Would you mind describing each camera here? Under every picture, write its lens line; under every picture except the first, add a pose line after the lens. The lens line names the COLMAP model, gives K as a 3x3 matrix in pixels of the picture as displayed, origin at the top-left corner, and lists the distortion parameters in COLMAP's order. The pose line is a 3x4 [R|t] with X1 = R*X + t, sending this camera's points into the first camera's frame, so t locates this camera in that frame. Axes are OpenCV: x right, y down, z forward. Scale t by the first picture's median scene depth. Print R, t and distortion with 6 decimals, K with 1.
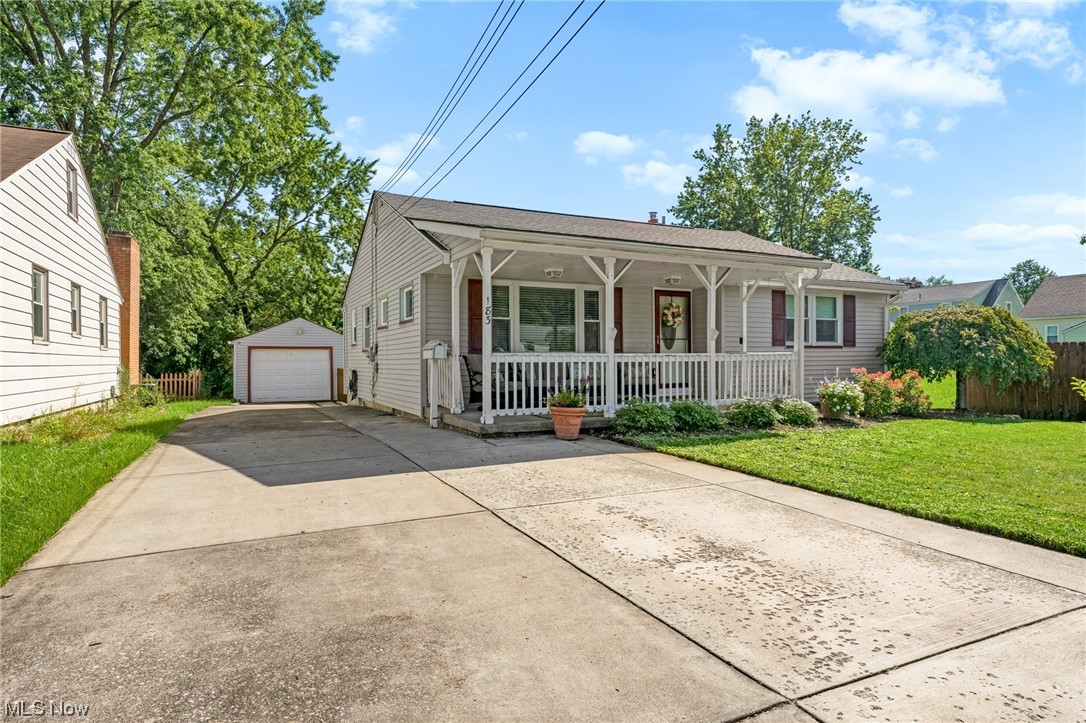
lens RADIAL K [[602.4, 0, 534.9], [0, 602.4, 362.6], [0, 0, 1]] dist [-0.001899, 0.001607]
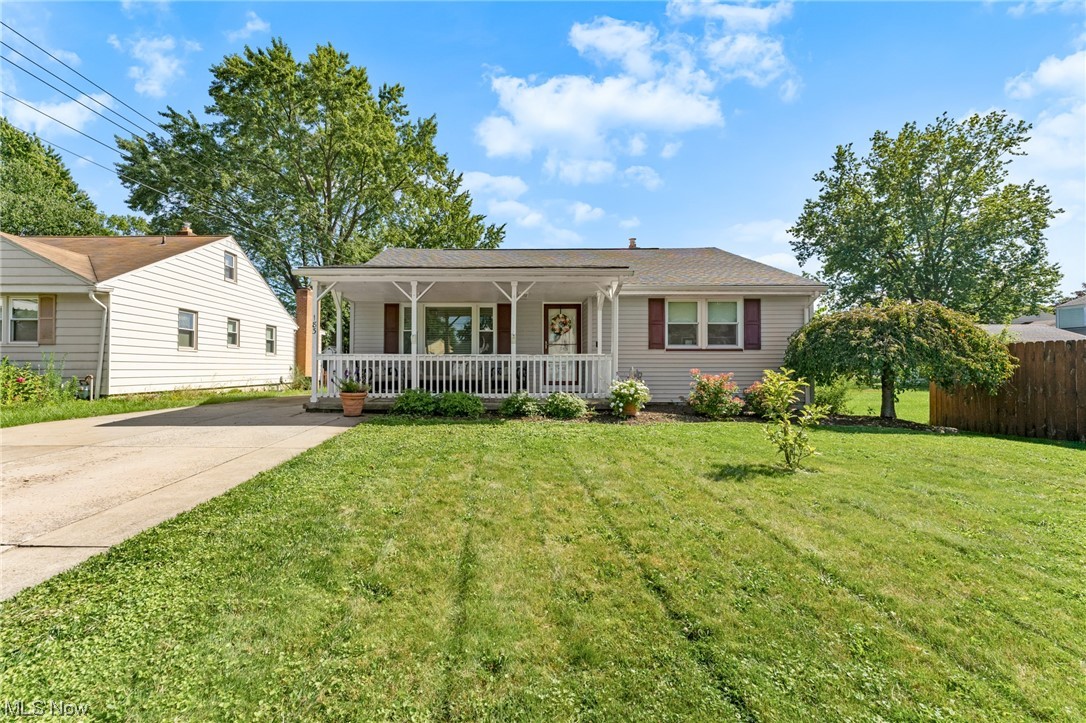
lens RADIAL K [[440.9, 0, 499.3], [0, 440.9, 363.2], [0, 0, 1]] dist [0.003295, -0.000486]
pose [[0.895552, 0.005195, -0.444927, 0.611098], [-0.009392, 0.999930, -0.007230, 0.007414], [0.444859, 0.010654, 0.895537, 0.189679]]
